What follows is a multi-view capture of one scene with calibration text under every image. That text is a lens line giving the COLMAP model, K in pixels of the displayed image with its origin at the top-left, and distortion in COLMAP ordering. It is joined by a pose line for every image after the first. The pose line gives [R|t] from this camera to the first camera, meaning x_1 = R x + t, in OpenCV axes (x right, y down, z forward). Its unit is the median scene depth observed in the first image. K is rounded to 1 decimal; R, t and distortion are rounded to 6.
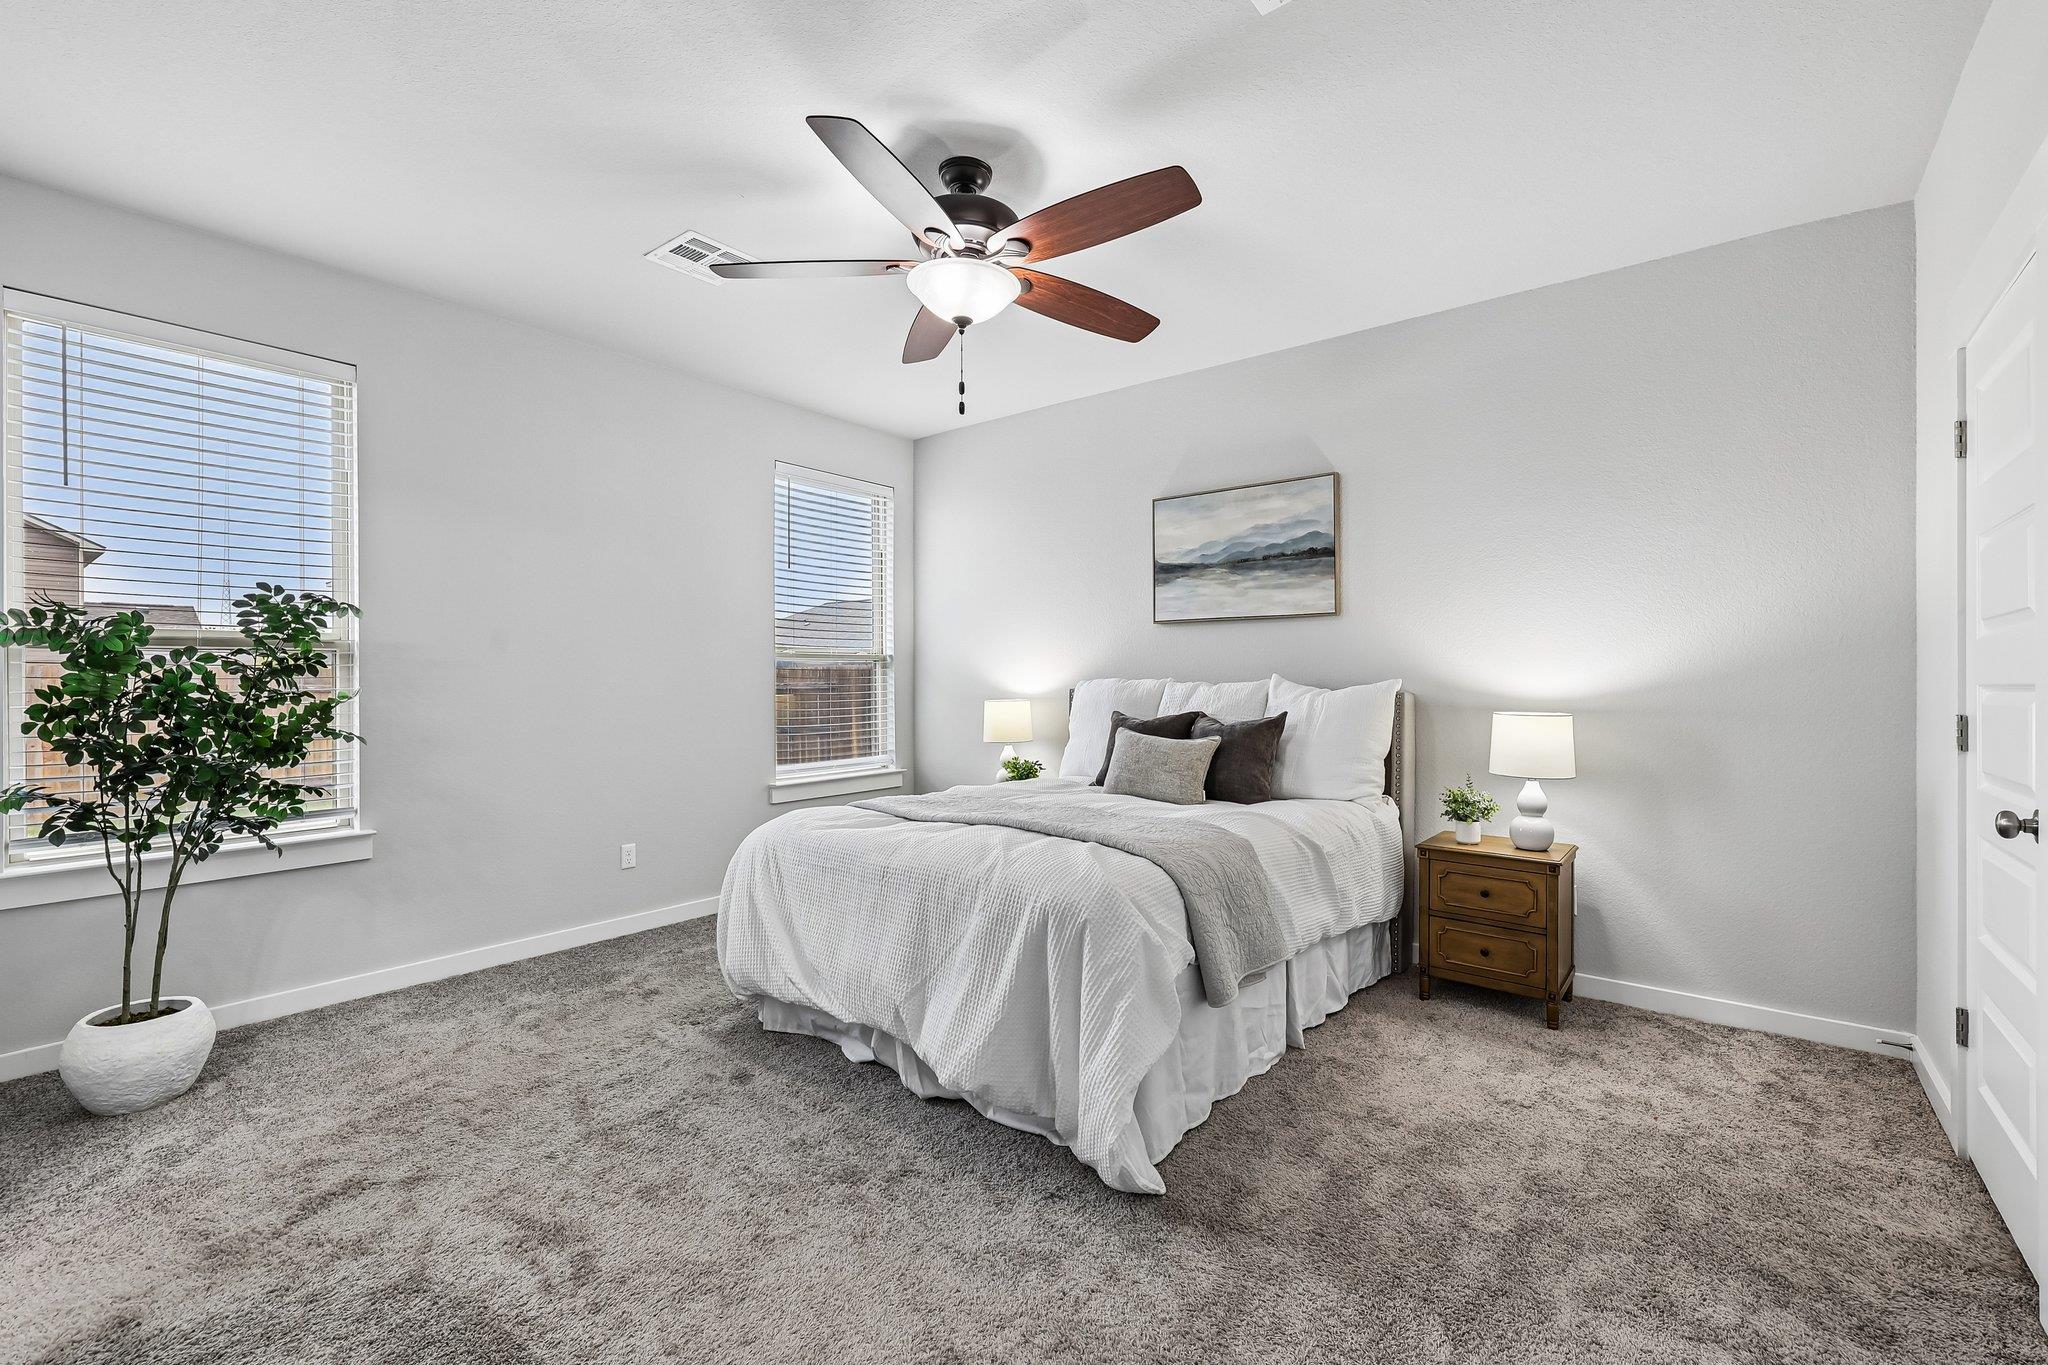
lens RADIAL K [[876.8, 0, 1027.2], [0, 876.8, 681.3], [0, 0, 1]] dist [-0.001259, 0.000168]
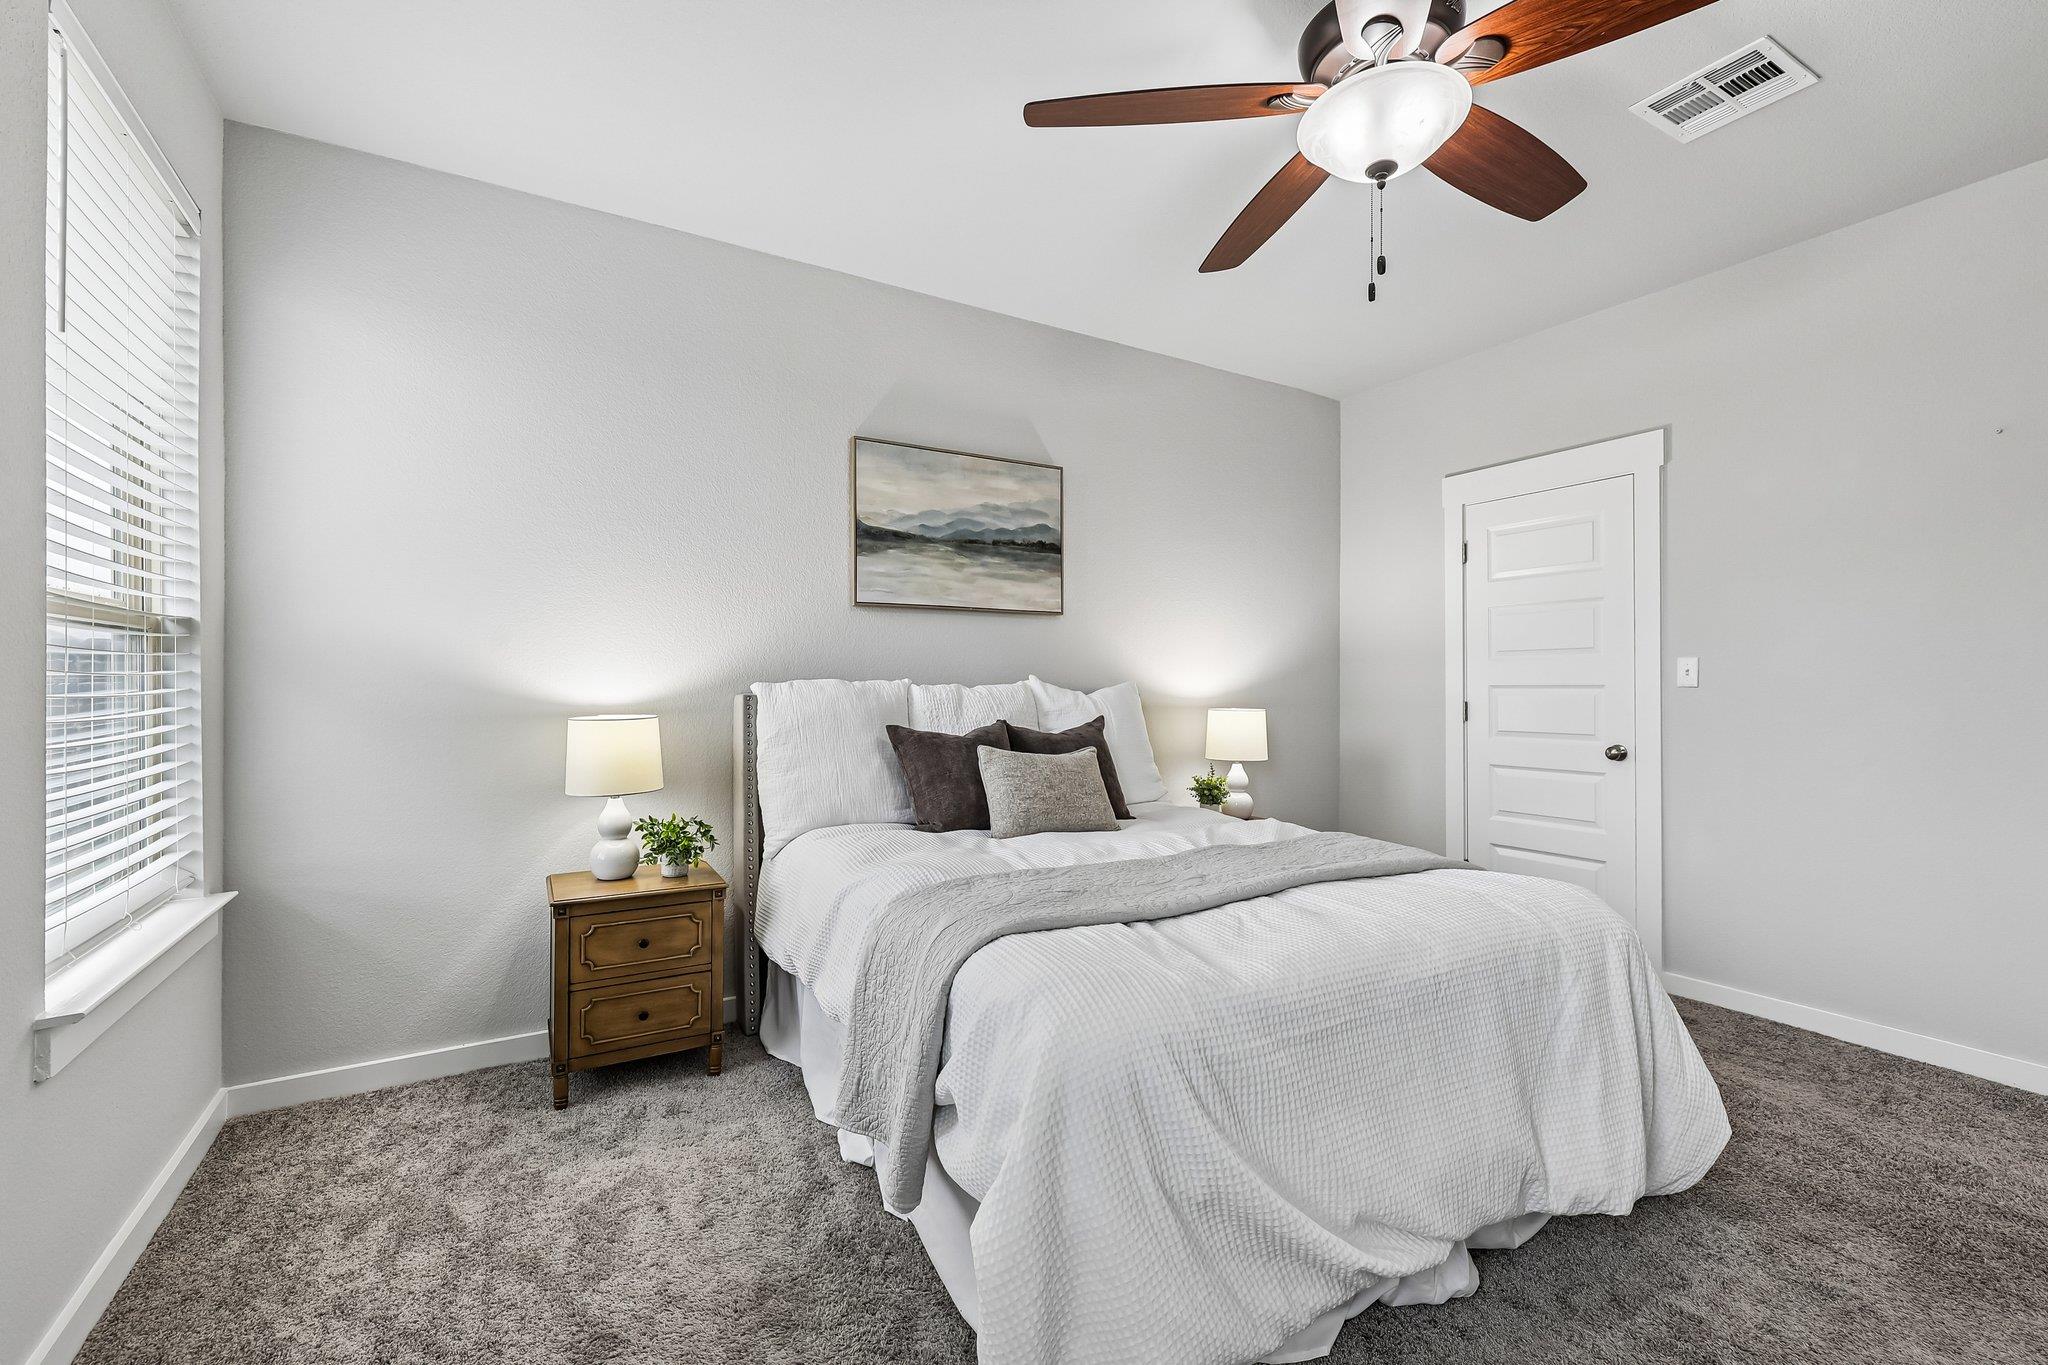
lens RADIAL K [[876.8, 0, 1019.4], [0, 876.8, 678.1], [0, 0, 1]] dist [-0.001259, 0.000168]
pose [[0.344816, 0.006744, 0.938646, -0.542804], [0.000158, 0.999974, -0.007243, 0.001142], [-0.938670, 0.002646, 0.344806, 0.671837]]
